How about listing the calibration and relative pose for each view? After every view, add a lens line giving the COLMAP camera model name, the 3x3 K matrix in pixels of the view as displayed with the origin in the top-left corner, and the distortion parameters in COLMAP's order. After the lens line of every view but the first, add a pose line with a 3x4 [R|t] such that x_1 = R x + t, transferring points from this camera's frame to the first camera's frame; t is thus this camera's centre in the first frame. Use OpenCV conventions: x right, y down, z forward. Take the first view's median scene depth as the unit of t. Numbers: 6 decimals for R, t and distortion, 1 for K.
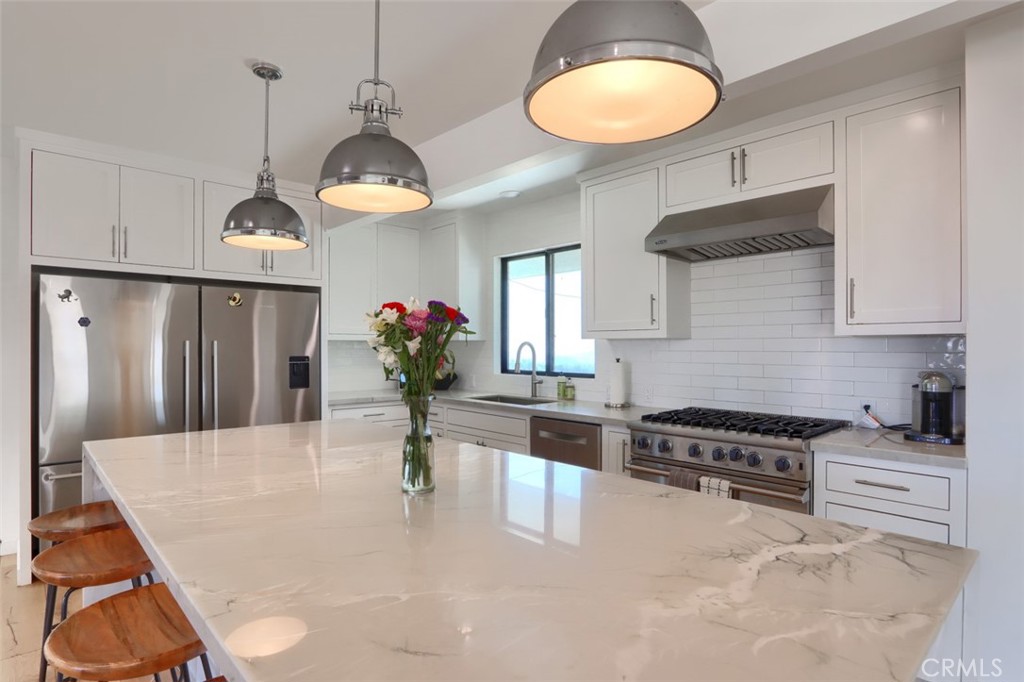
lens RADIAL K [[521.9, 0, 536.1], [0, 521.9, 347.7], [0, 0, 1]] dist [-0.000644, 0.000025]
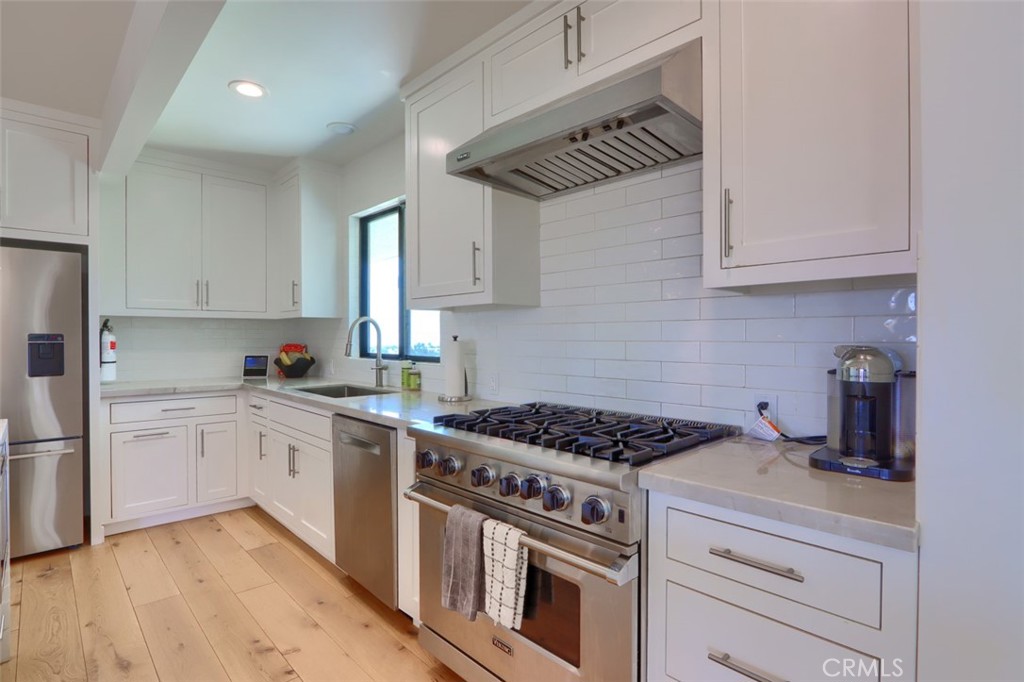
lens RADIAL K [[495.2, 0, 512.0], [0, 495.2, 341.0], [0, 0, 1]] dist [-0.011490, -0.001265]
pose [[0.999981, -0.001228, -0.006004, 0.312383], [0.001277, 0.999965, 0.008211, 0.028631], [0.005993, -0.008218, 0.999948, 0.376143]]
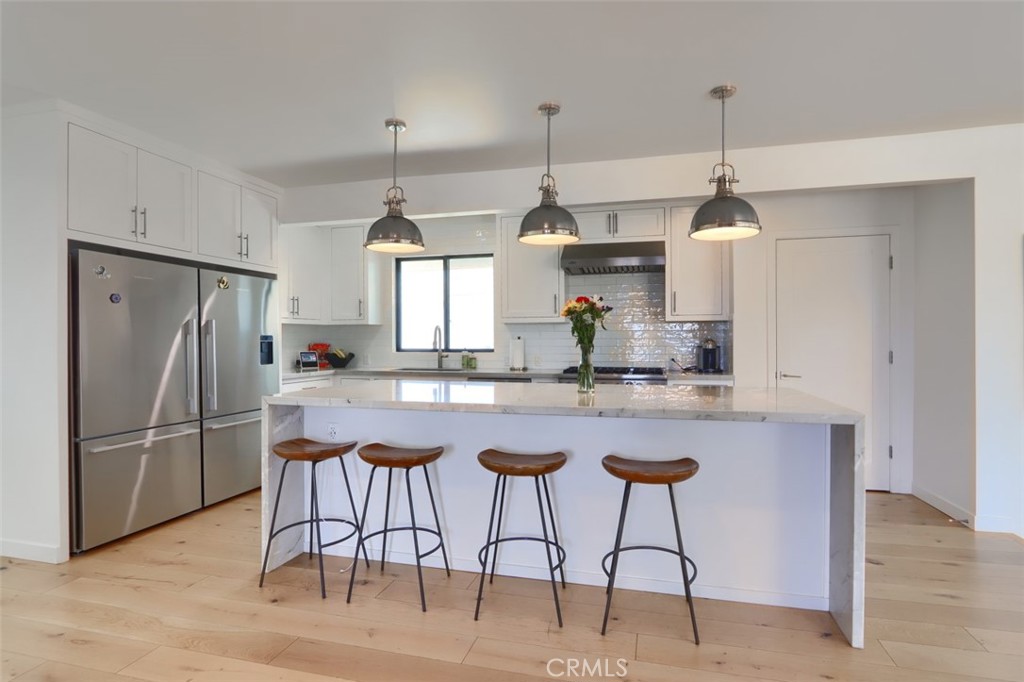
lens RADIAL K [[482.3, 0, 510.4], [0, 482.3, 337.5], [0, 0, 1]] dist [-0.000279, -0.000019]
pose [[0.869221, -0.001873, 0.494420, -0.687335], [0.003673, 0.999990, -0.002669, 0.033995], [-0.494410, 0.004136, 0.869219, -0.211538]]
